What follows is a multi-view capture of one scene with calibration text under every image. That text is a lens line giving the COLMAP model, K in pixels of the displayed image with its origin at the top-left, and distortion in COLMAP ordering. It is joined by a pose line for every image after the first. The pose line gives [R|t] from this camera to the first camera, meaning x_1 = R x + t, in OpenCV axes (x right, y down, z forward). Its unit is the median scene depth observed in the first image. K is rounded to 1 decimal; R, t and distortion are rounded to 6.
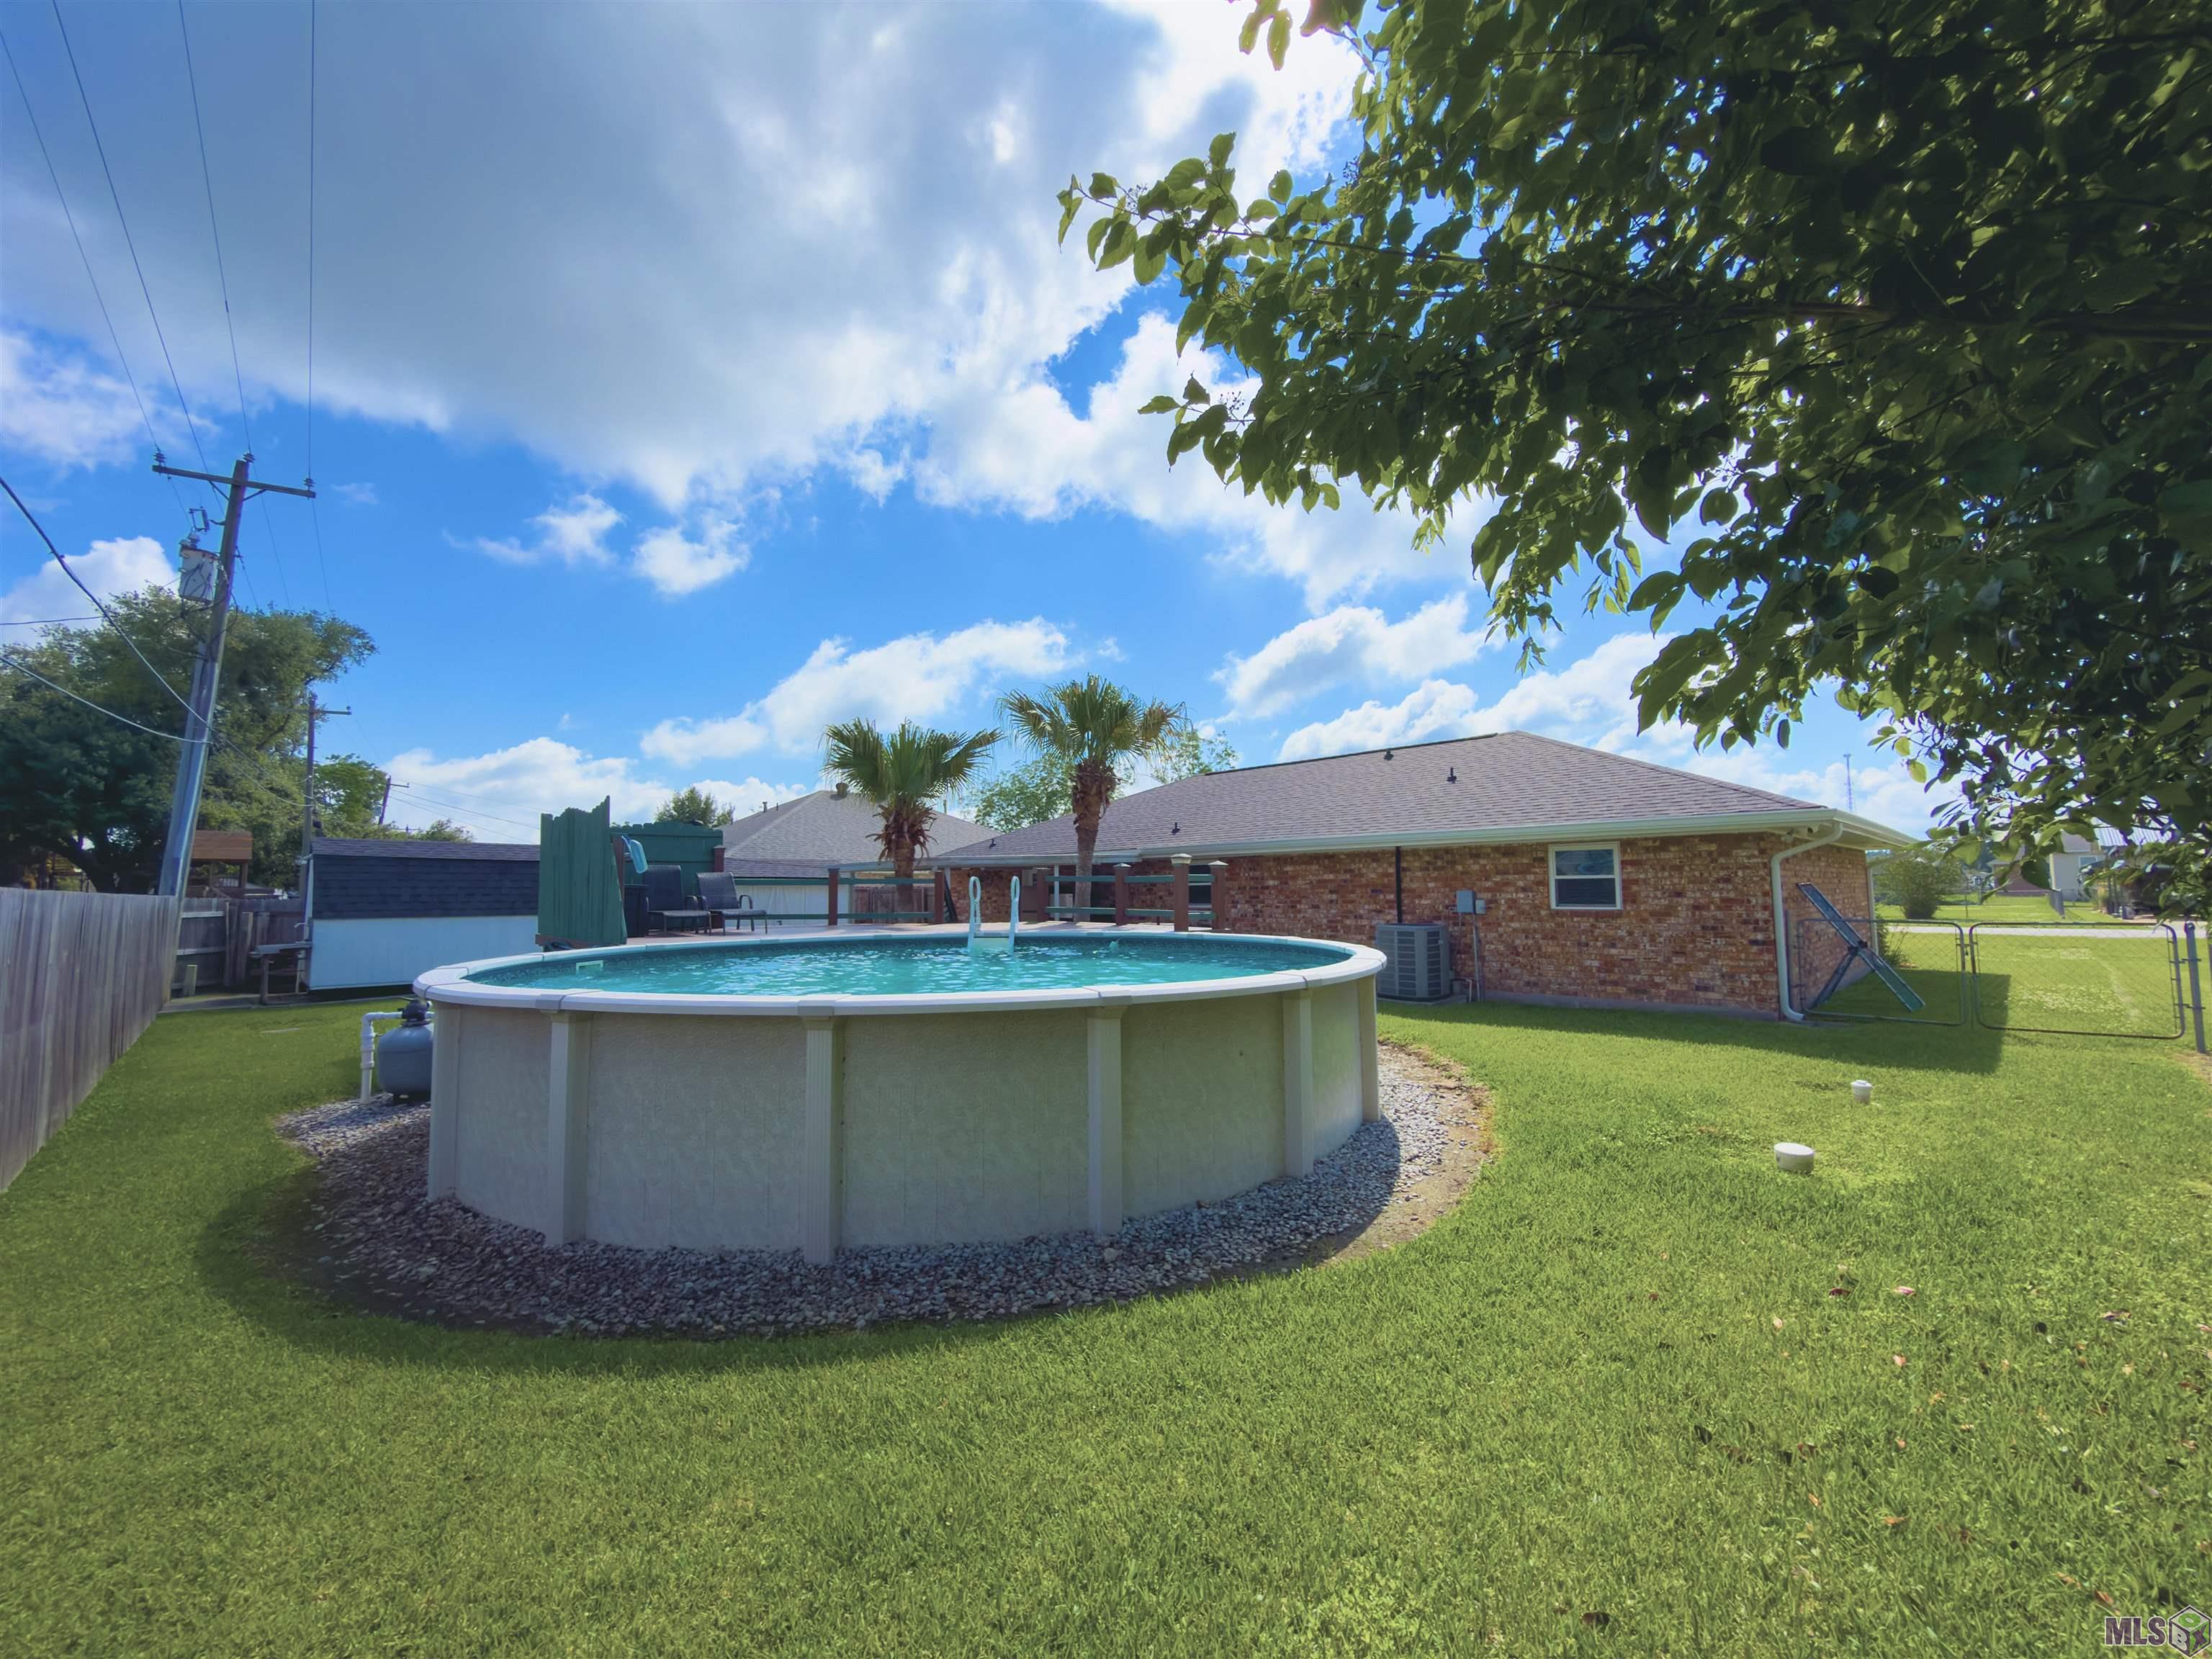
lens RADIAL K [[882.1, 0, 1110.0], [0, 882.1, 827.6], [0, 0, 1]] dist [-0.001321, 0.000179]
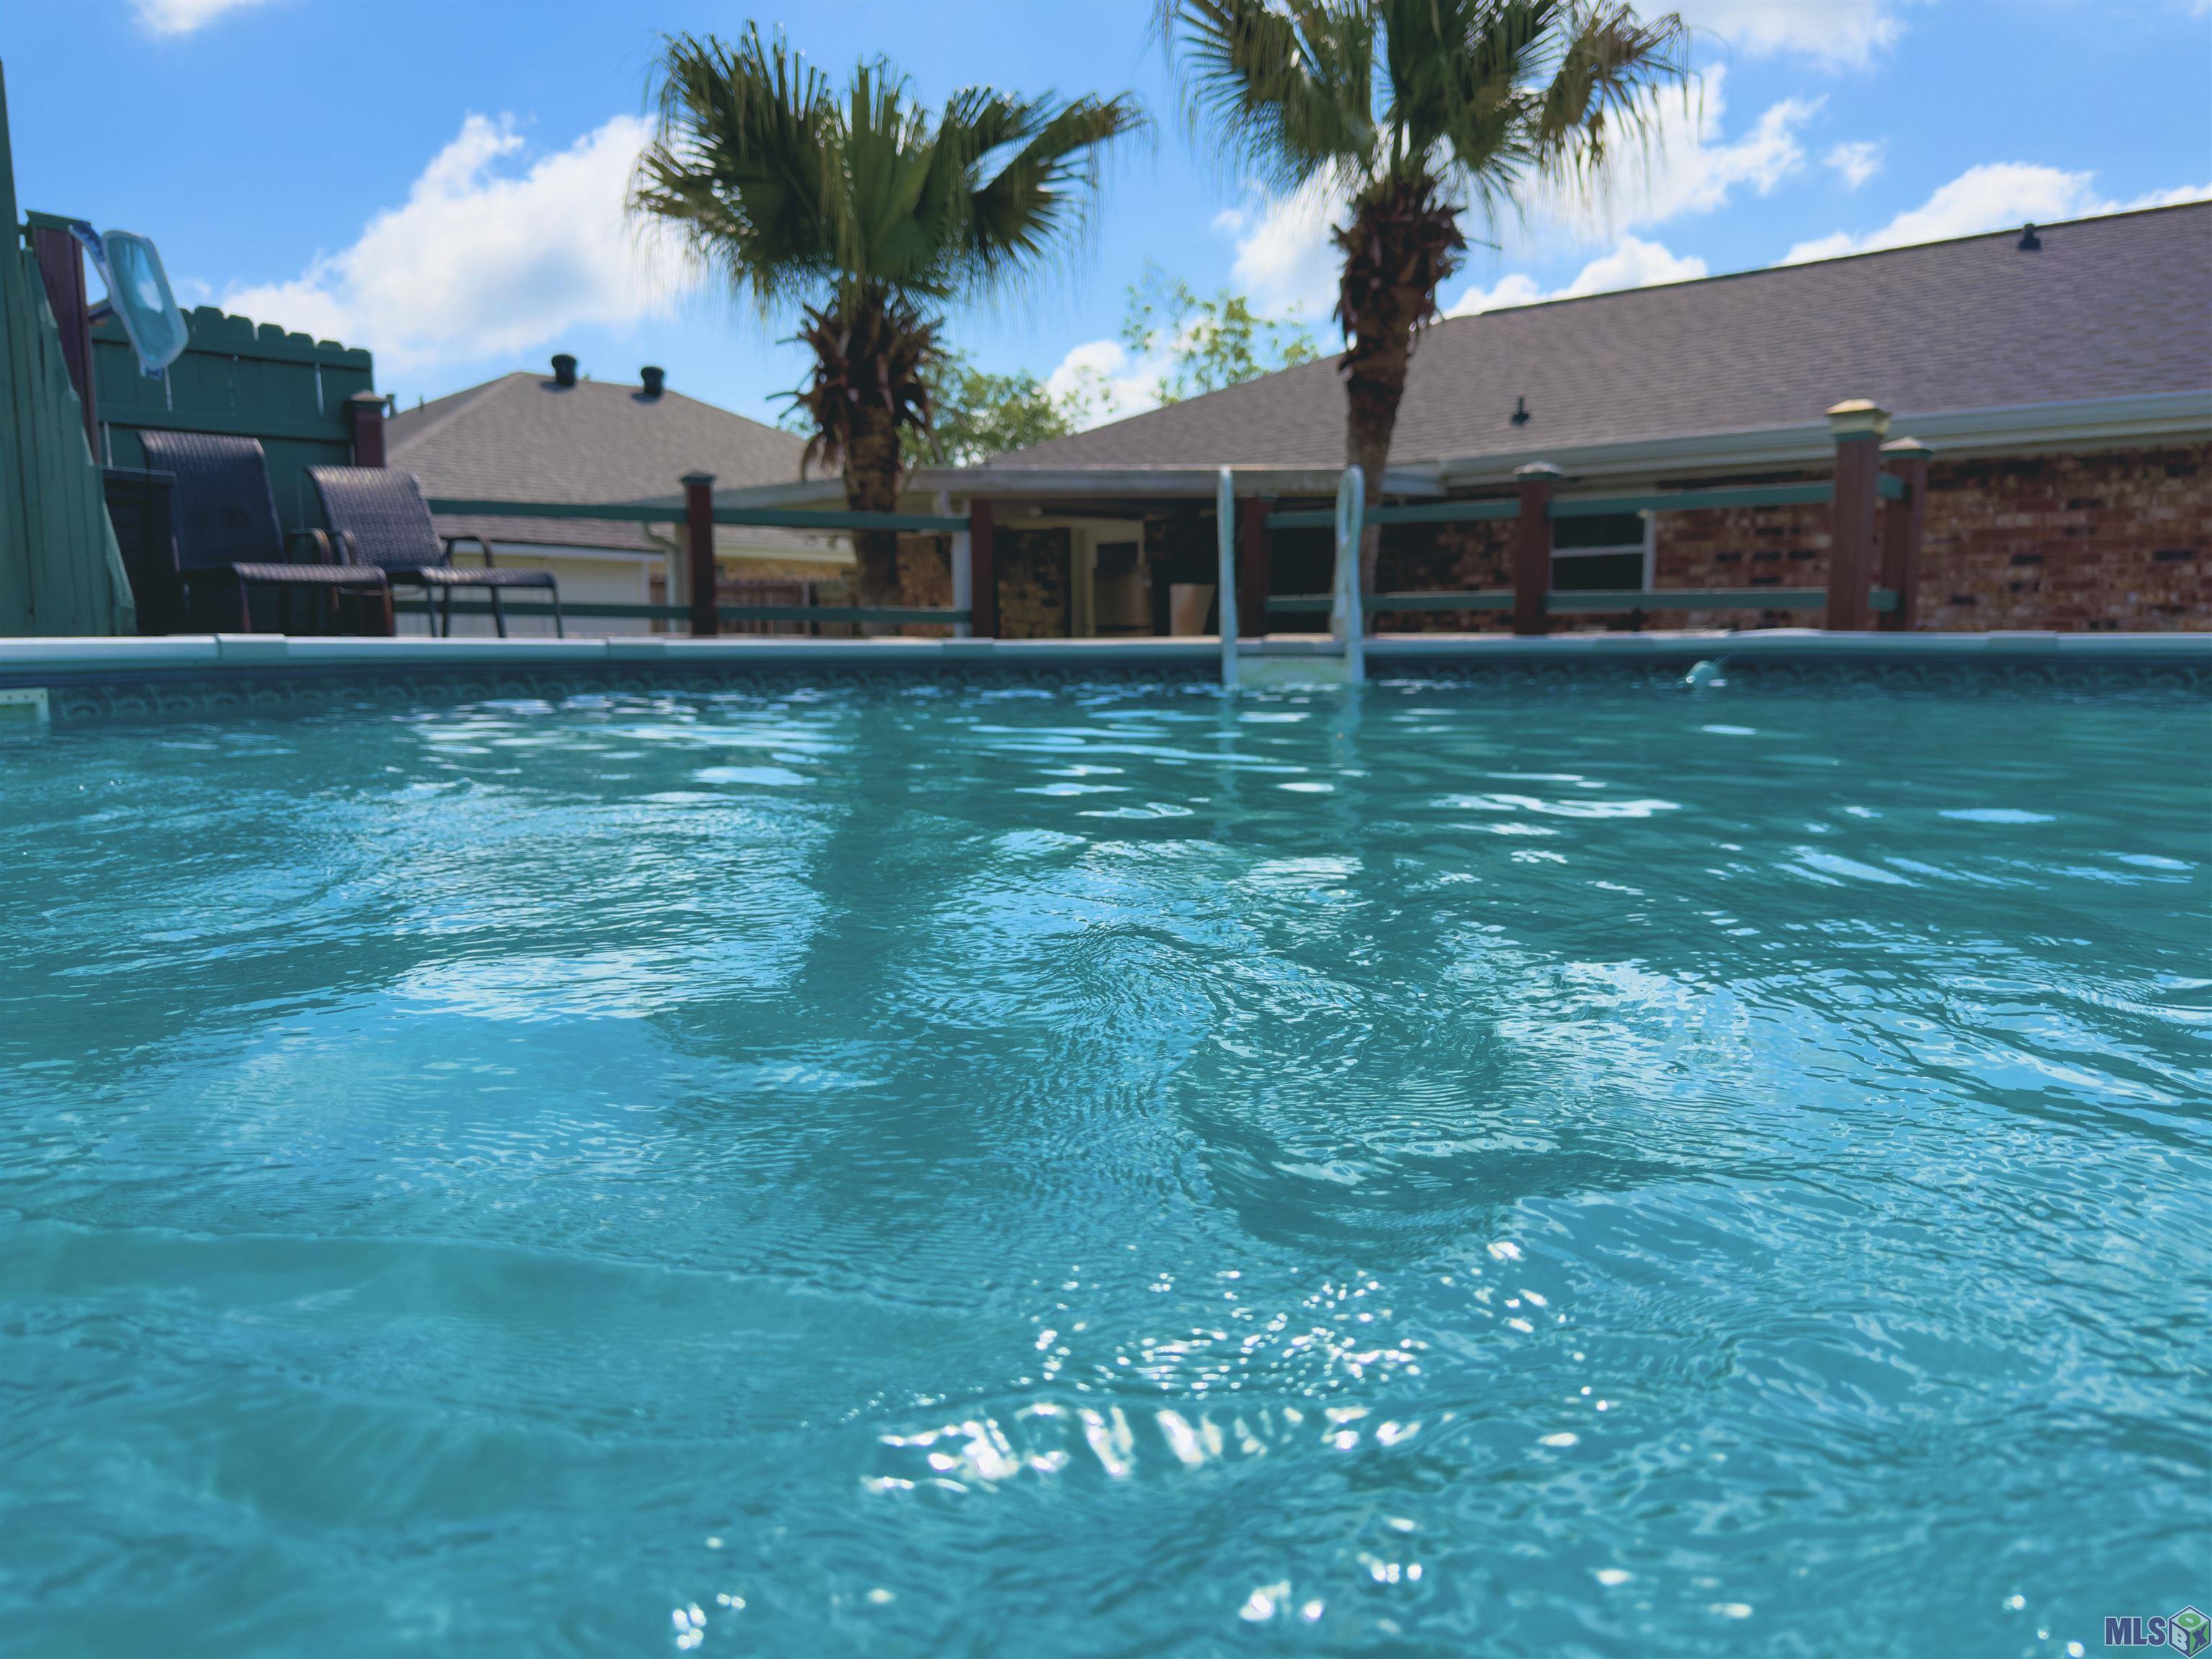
lens RADIAL K [[1497.0, 0, 1106.0], [0, 1497.0, 829.5], [0, 0, 1]] dist [0.131117, -0.181425]
pose [[0.998241, -0.000697, 0.059283, -0.173990], [-0.011584, 0.978366, 0.206556, 0.052169], [-0.058144, -0.206880, 0.976637, 0.341426]]
